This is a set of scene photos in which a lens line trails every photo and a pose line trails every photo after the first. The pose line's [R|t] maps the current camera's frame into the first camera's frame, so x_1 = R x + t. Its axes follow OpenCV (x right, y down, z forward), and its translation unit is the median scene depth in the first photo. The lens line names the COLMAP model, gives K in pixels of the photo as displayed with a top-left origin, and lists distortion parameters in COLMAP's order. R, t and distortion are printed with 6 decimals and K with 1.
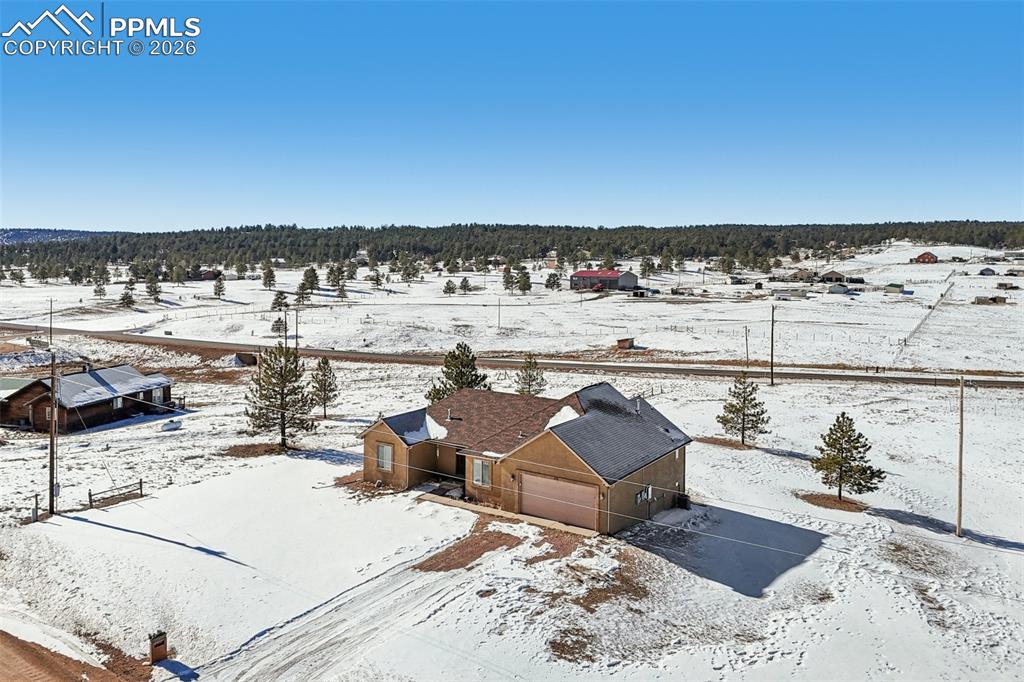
lens RADIAL K [[750.0, 0, 499.8], [0, 750.0, 339.2], [0, 0, 1]] dist [0.119020, -0.116623]
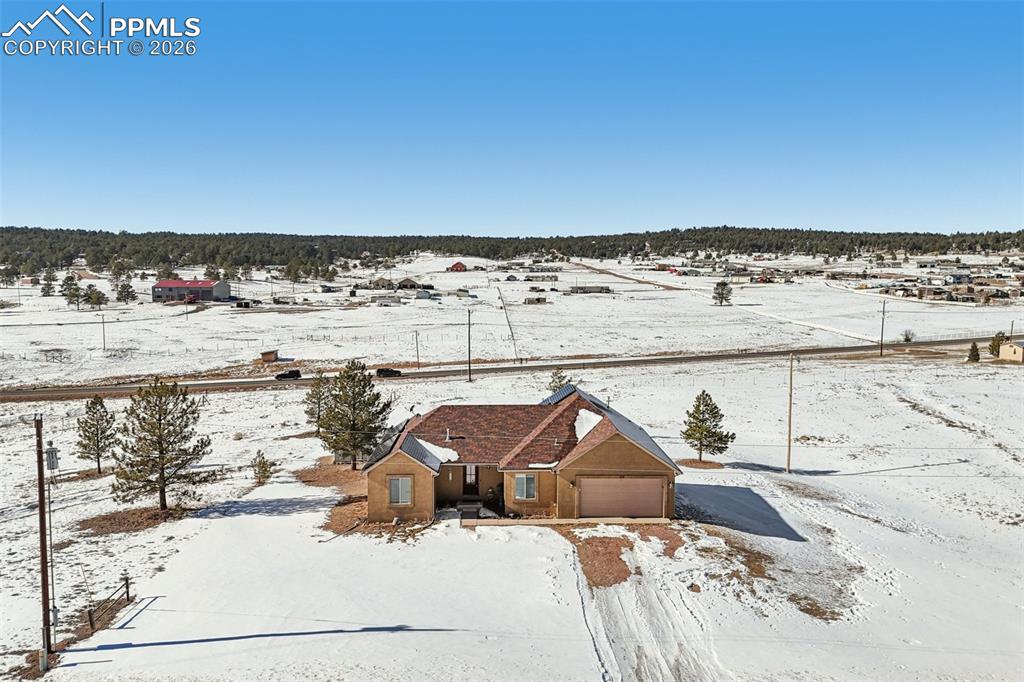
lens RADIAL K [[743.3, 0, 505.2], [0, 743.3, 335.1], [0, 0, 1]] dist [0.107260, -0.110089]
pose [[0.822093, -0.059250, 0.566262, -0.133796], [0.068214, 0.997656, 0.005356, -0.006049], [-0.565252, 0.034224, 0.824208, 0.046823]]
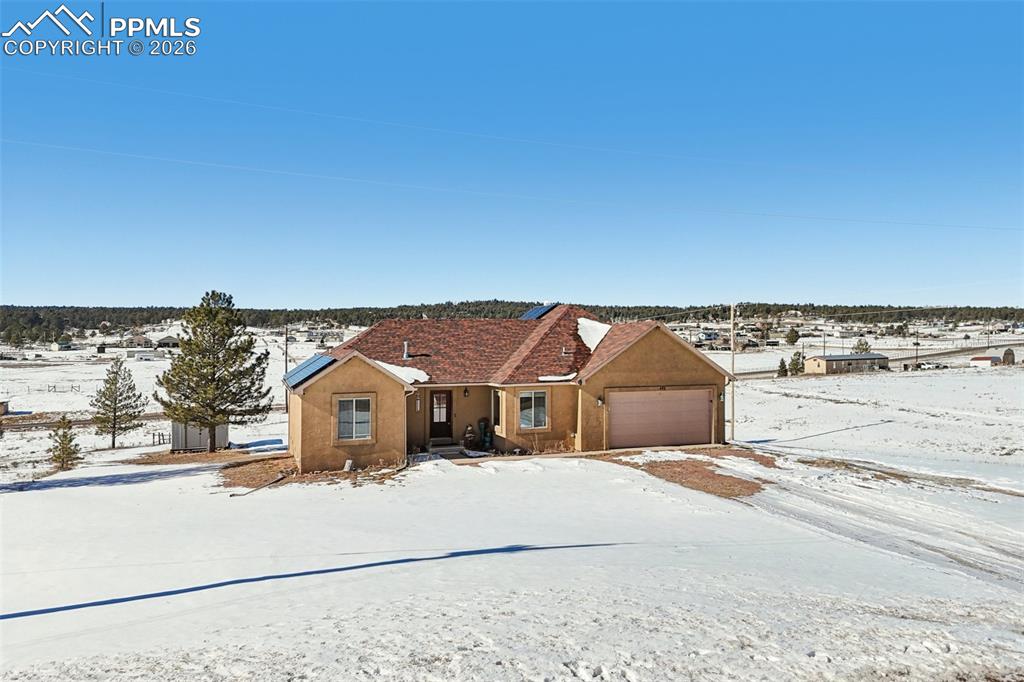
lens RADIAL K [[750.0, 0, 499.8], [0, 750.0, 339.2], [0, 0, 1]] dist [0.119020, -0.116623]
pose [[0.621489, -0.009235, 0.783368, -0.131539], [0.095298, 0.993396, -0.063894, 0.035273], [-0.777605, 0.114363, 0.618265, 0.135819]]
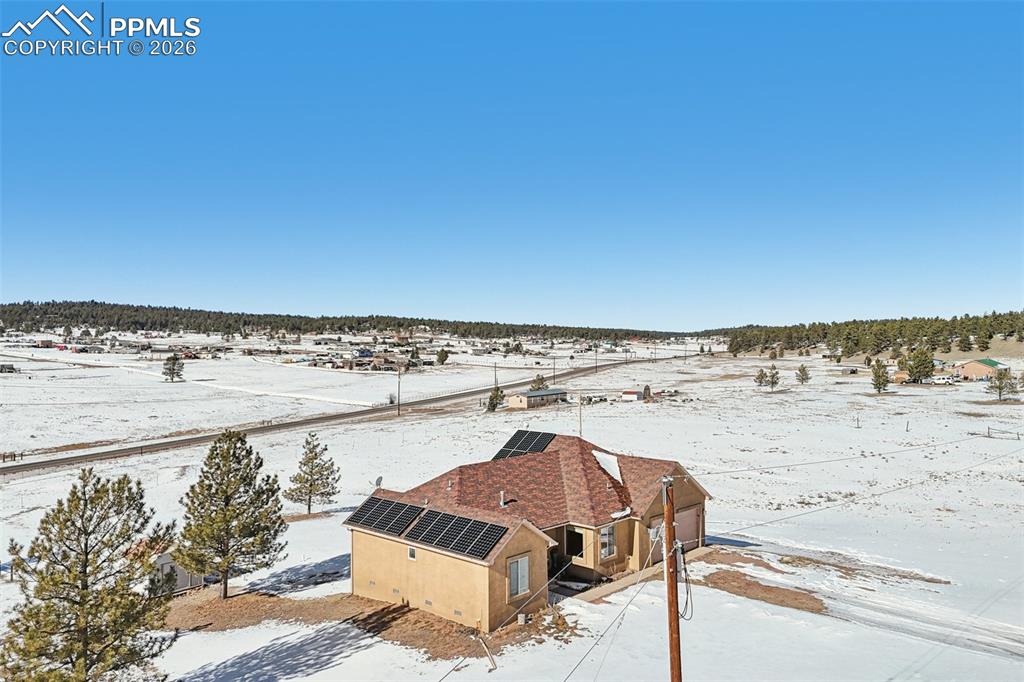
lens RADIAL K [[743.3, 0, 505.2], [0, 743.3, 335.1], [0, 0, 1]] dist [0.107260, -0.110089]
pose [[0.170772, 0.006218, 0.985291, -0.202164], [0.110354, 0.993568, -0.025397, -0.010710], [-0.979111, 0.113068, 0.168987, 0.215245]]
